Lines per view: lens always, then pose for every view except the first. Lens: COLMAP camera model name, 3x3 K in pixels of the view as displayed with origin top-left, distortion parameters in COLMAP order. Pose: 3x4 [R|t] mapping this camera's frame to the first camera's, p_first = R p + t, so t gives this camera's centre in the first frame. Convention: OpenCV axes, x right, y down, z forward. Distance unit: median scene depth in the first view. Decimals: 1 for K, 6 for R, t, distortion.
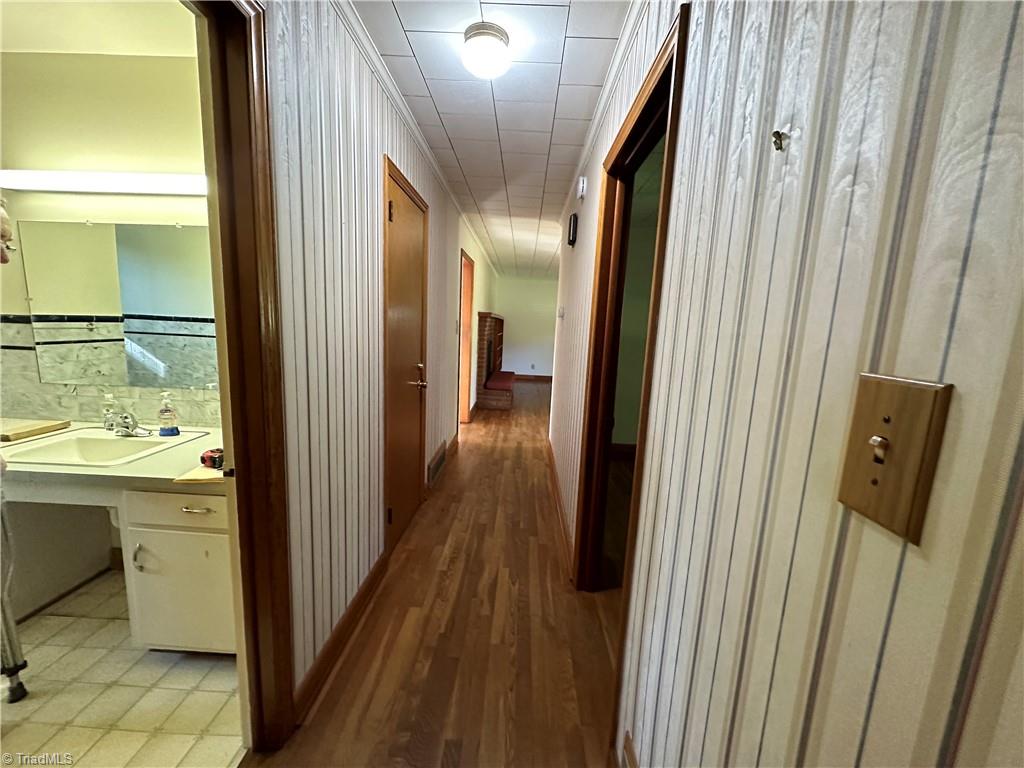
lens RADIAL K [[406.9, 0, 509.6], [0, 406.9, 387.9], [0, 0, 1]] dist [-0.001729, 0.000132]
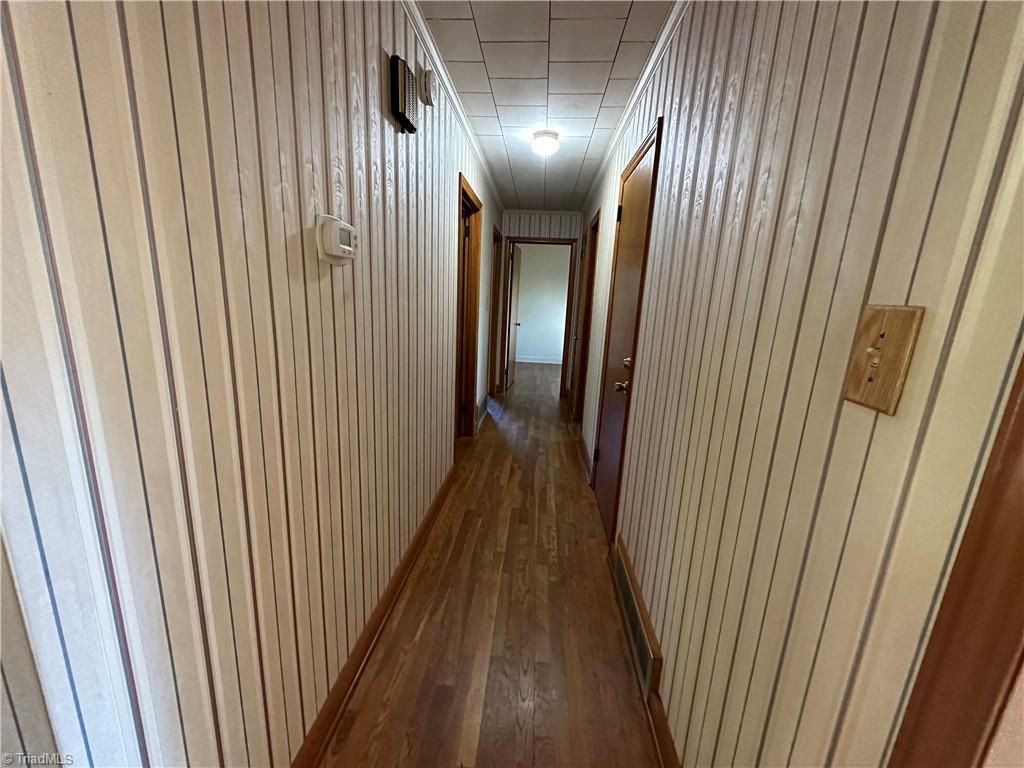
lens RADIAL K [[406.9, 0, 509.6], [0, 406.9, 387.9], [0, 0, 1]] dist [-0.001729, 0.000132]
pose [[-0.994740, -0.099563, 0.024083, -0.034740], [-0.083760, 0.925936, 0.368276, -0.327103], [-0.058966, 0.364322, -0.929404, 2.118119]]
